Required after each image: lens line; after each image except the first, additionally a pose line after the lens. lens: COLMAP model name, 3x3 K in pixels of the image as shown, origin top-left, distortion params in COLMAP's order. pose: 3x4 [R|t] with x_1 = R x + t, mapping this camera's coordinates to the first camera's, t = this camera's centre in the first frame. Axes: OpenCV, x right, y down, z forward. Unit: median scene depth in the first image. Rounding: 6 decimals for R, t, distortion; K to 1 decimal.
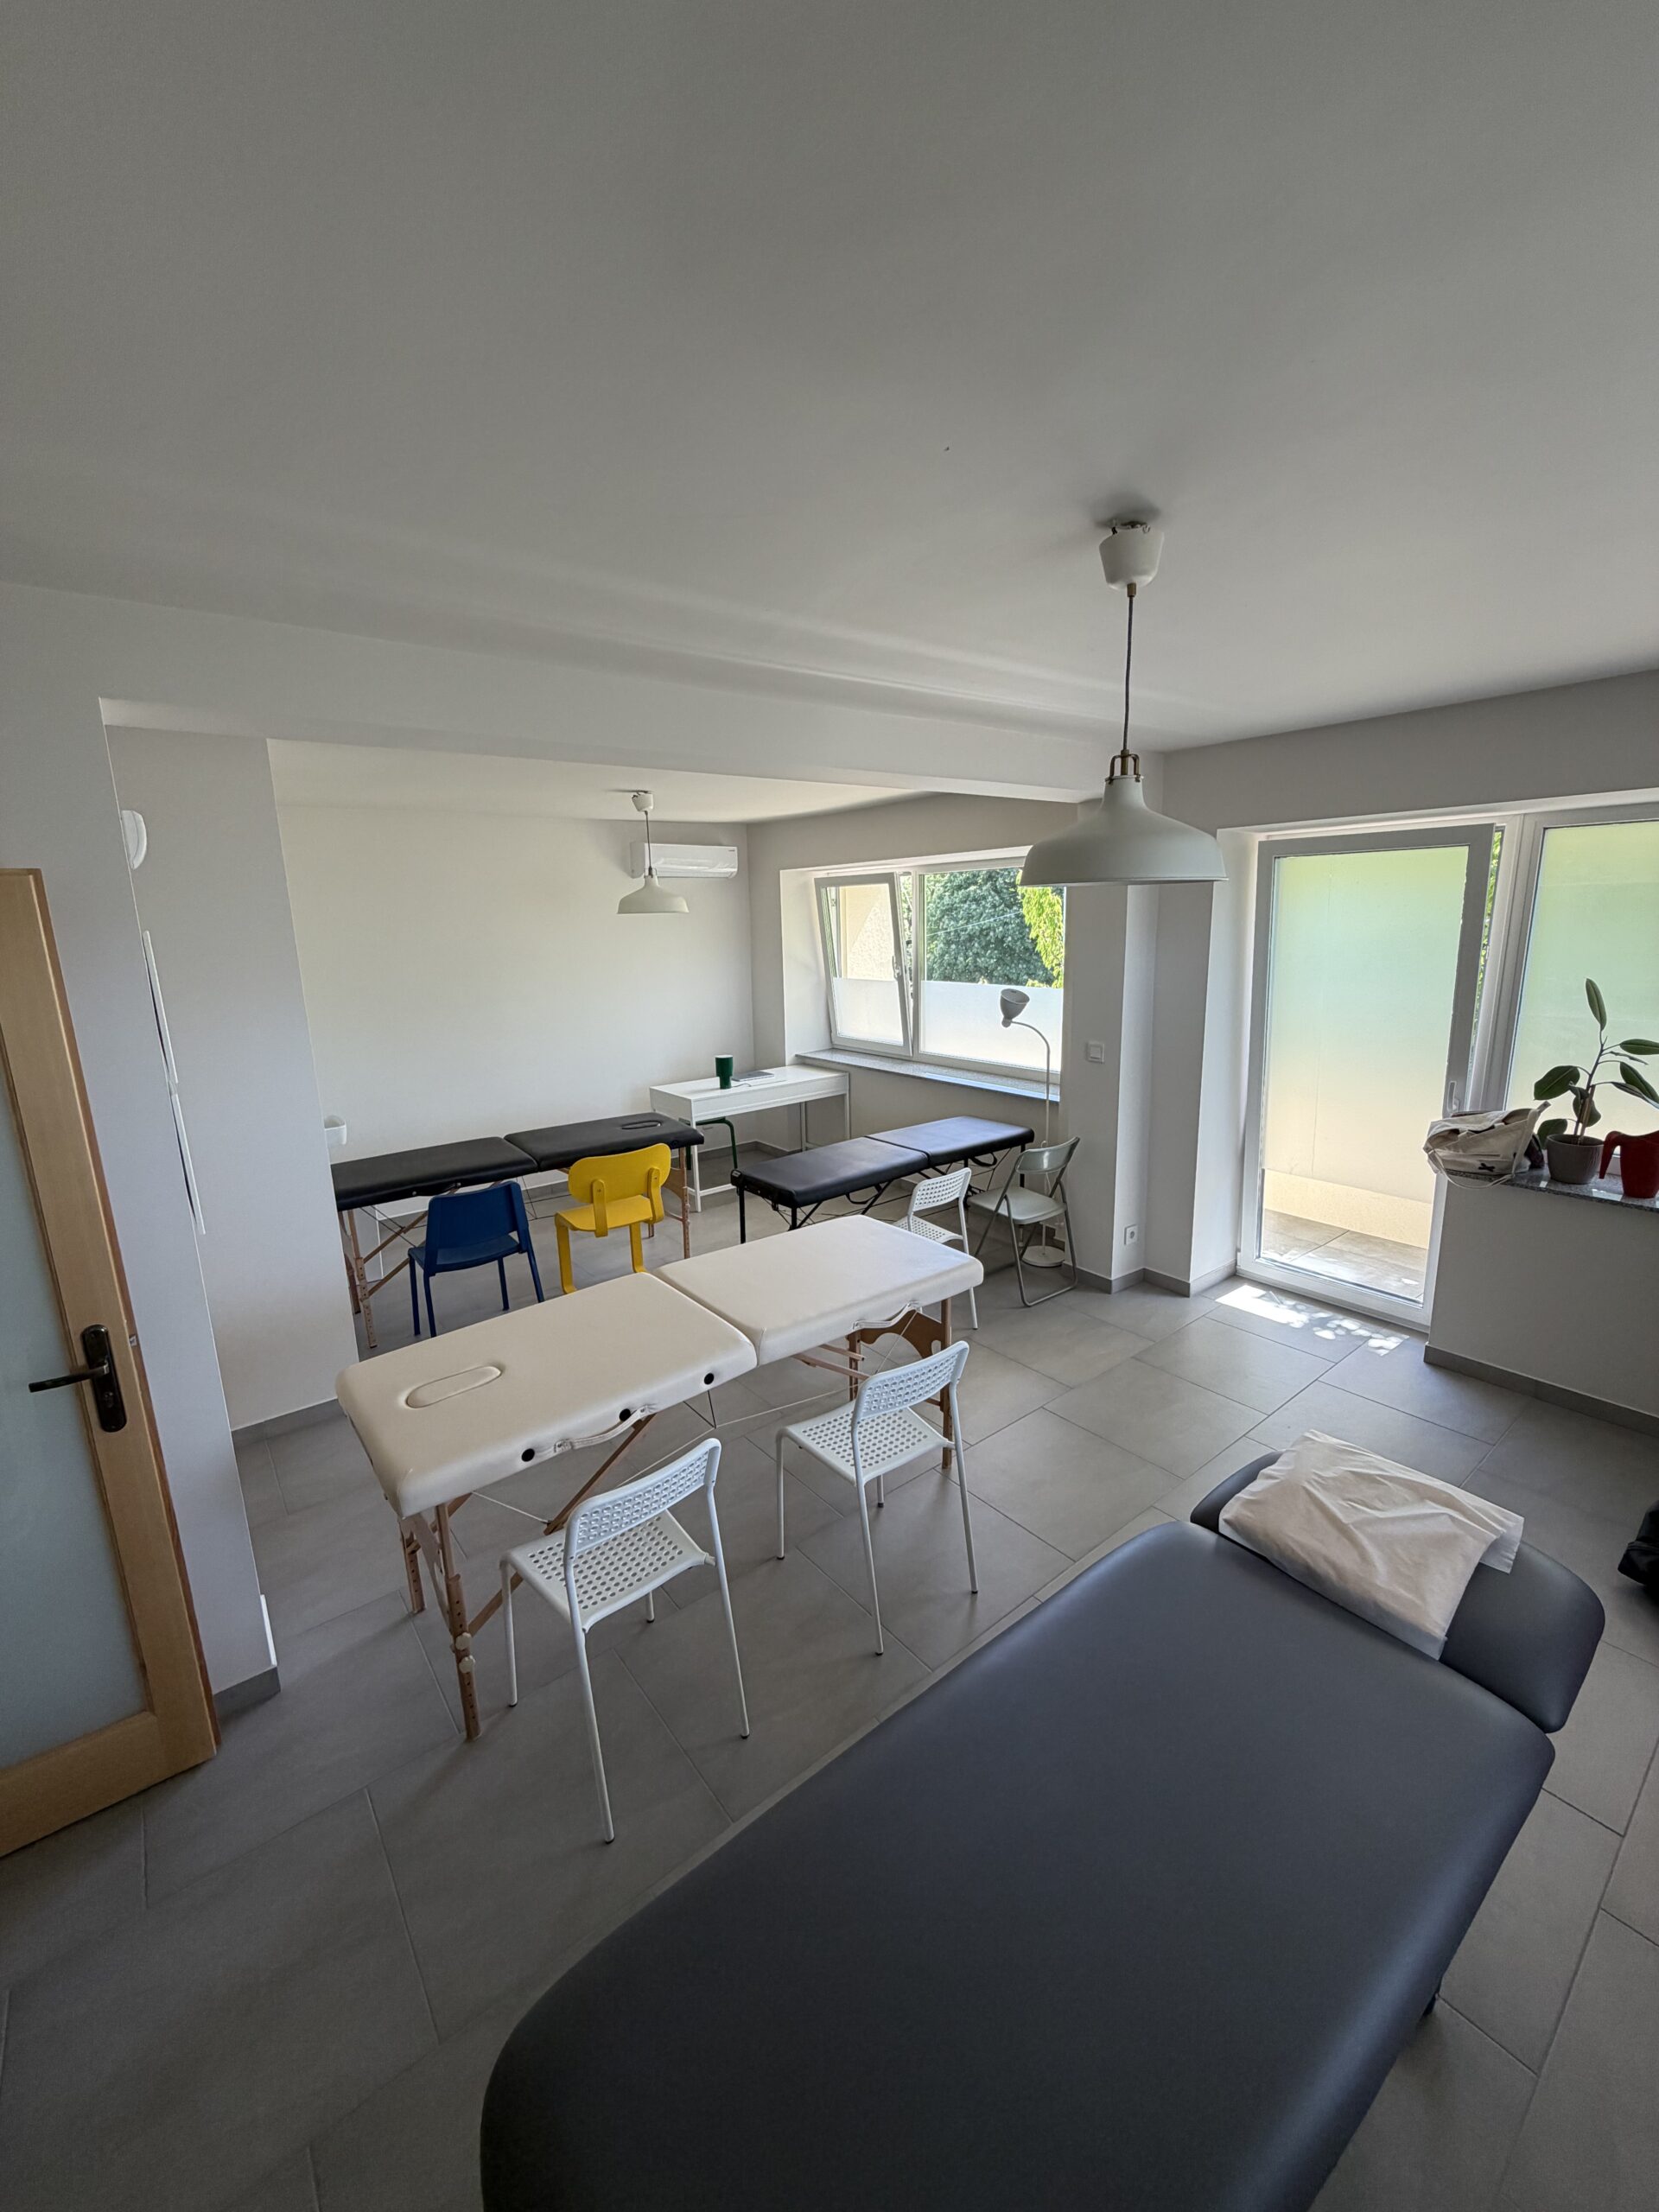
lens RADIAL K [[880.6, 0, 831.8], [0, 880.6, 1103.9], [0, 0, 1]] dist [-0.003602, 0.001862]
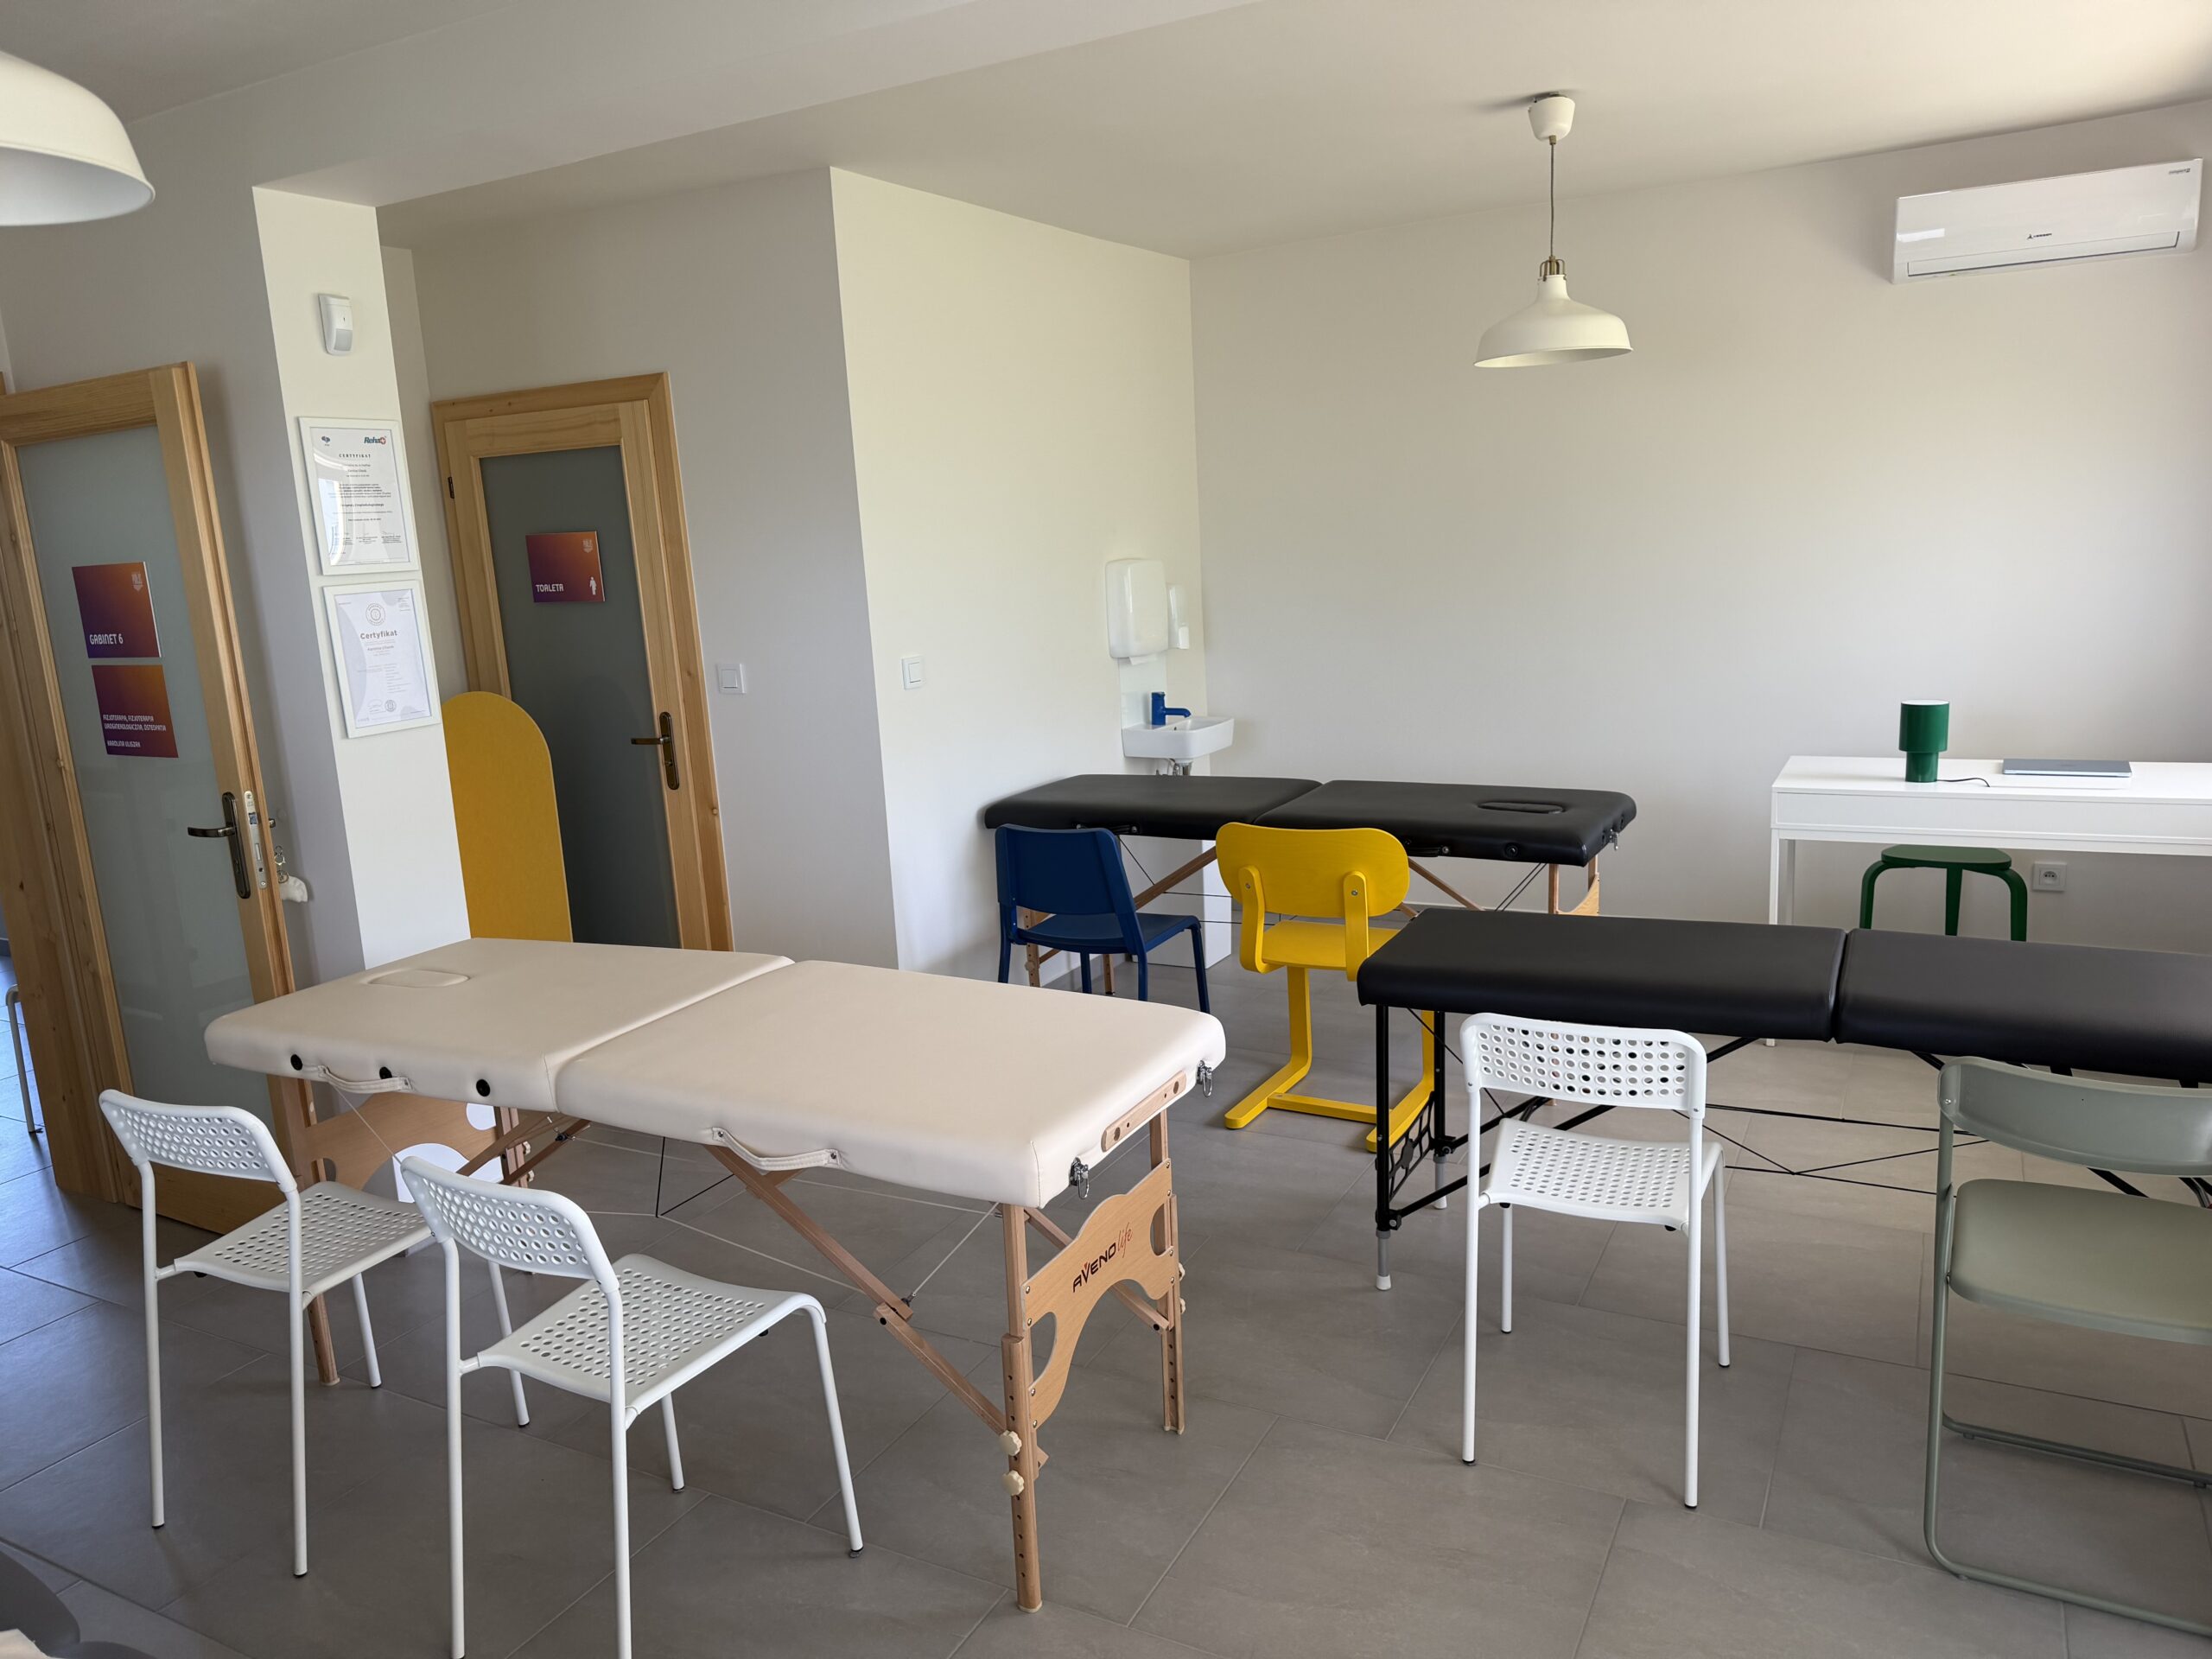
lens RADIAL K [[1556.6, 0, 1121.6], [0, 1556.6, 865.9], [0, 0, 1]] dist [0.051825, -0.063341]
pose [[0.392747, 0.193843, -0.898985, 0.400973], [-0.147473, 0.978158, 0.146486, -0.031614], [0.907745, 0.075044, 0.412755, 0.361935]]
